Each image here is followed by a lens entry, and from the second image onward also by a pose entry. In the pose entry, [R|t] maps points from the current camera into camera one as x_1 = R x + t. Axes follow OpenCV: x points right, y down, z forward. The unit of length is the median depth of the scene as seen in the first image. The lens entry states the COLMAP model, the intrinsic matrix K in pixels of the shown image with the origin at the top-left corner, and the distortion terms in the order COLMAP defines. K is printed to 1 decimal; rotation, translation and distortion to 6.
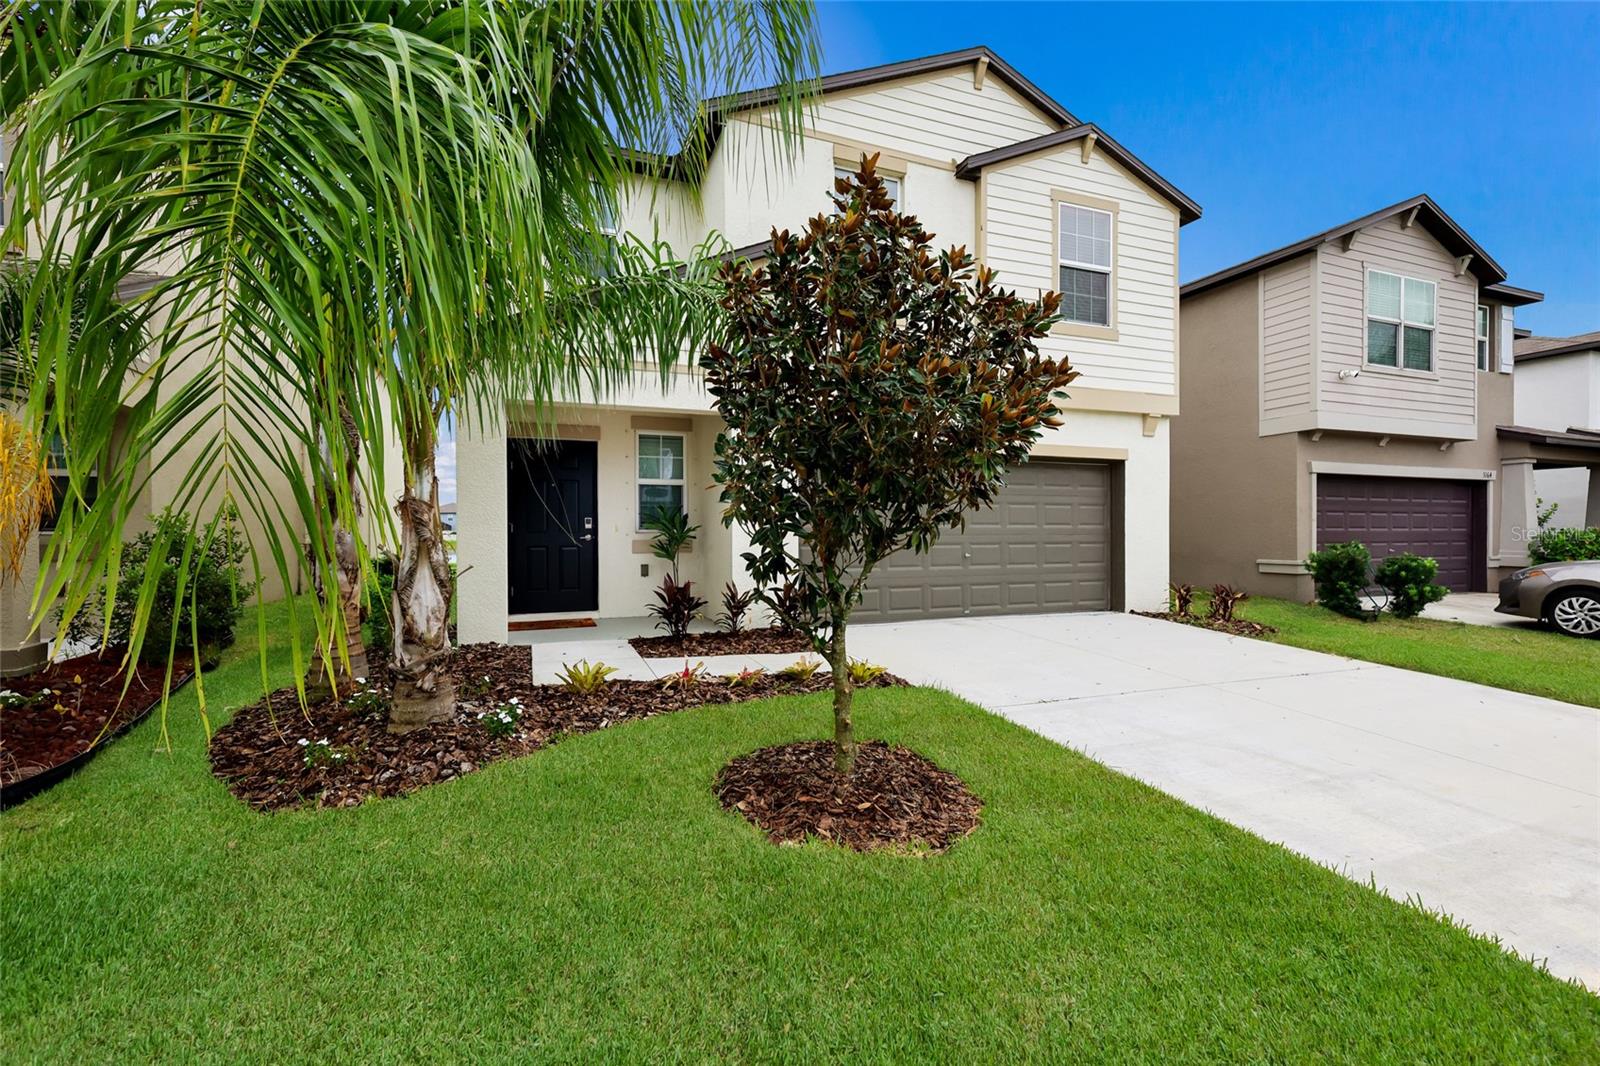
lens RADIAL K [[697.6, 0, 802.7], [0, 697.6, 534.4], [0, 0, 1]] dist [-0.001273, 0.001654]
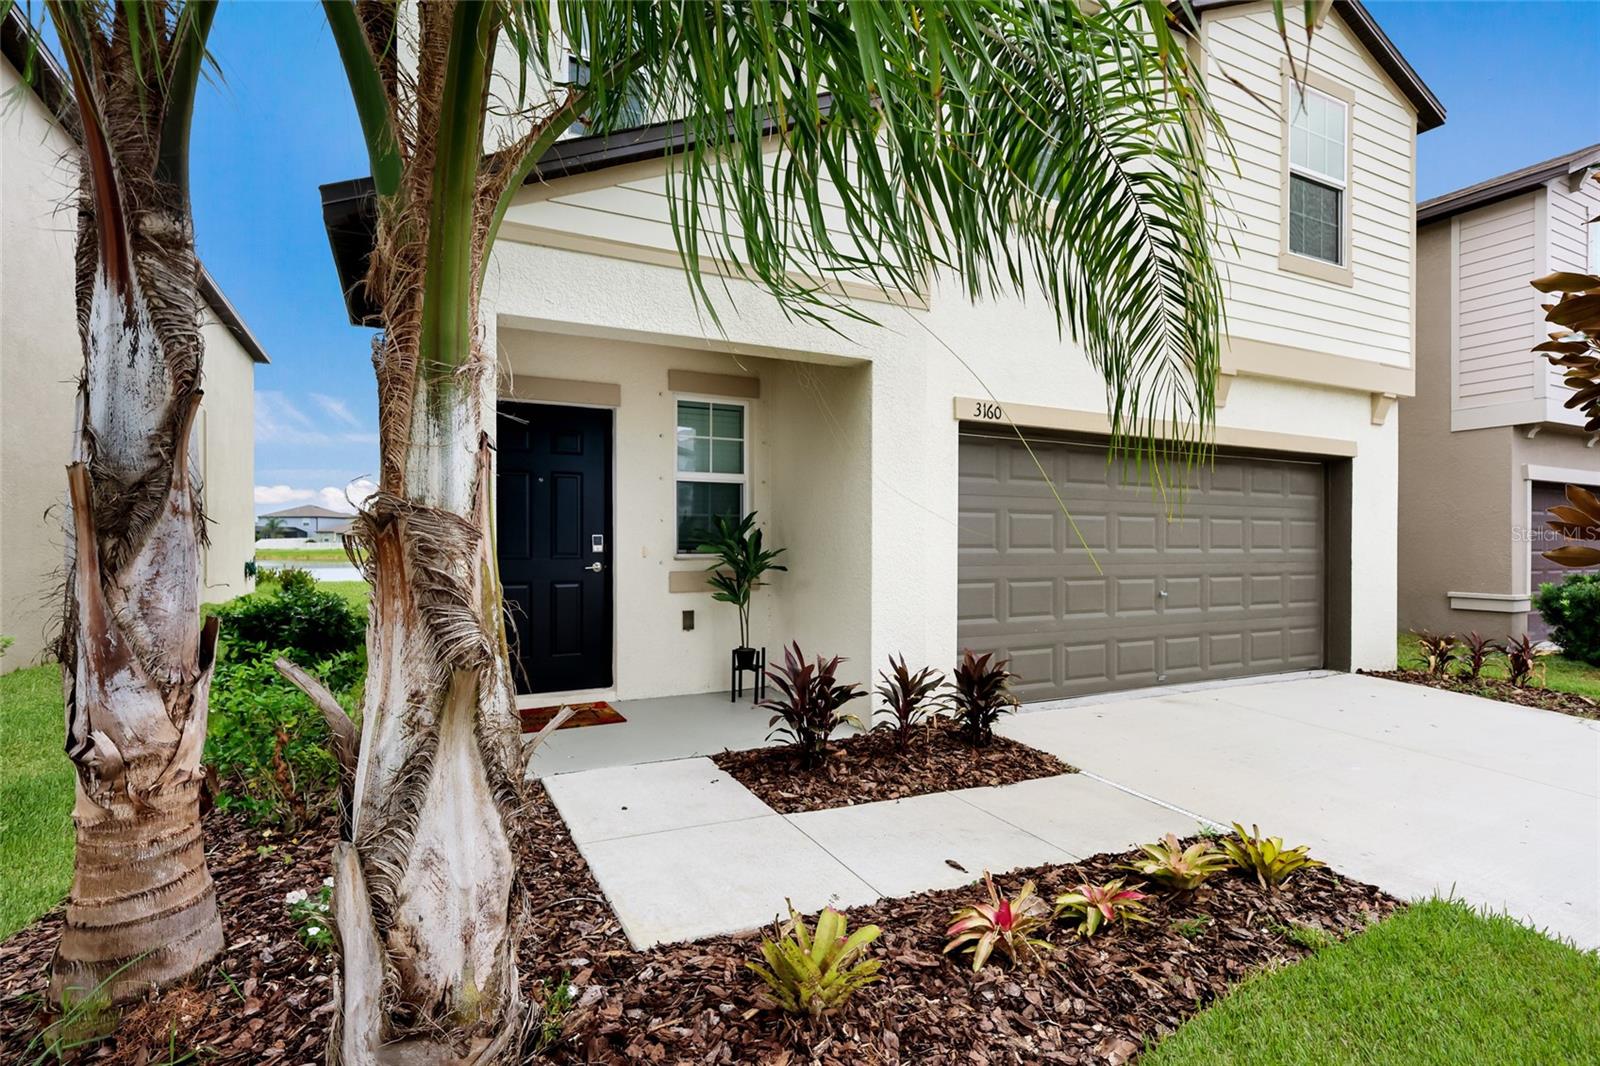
lens RADIAL K [[767.5, 0, 791.5], [0, 767.5, 540.6], [0, 0, 1]] dist [0.004339, -0.000038]
pose [[0.995263, 0.006919, 0.096970, -0.187899], [-0.006572, 0.999971, -0.003905, -0.015861], [-0.096994, 0.003249, 0.995280, 0.290391]]
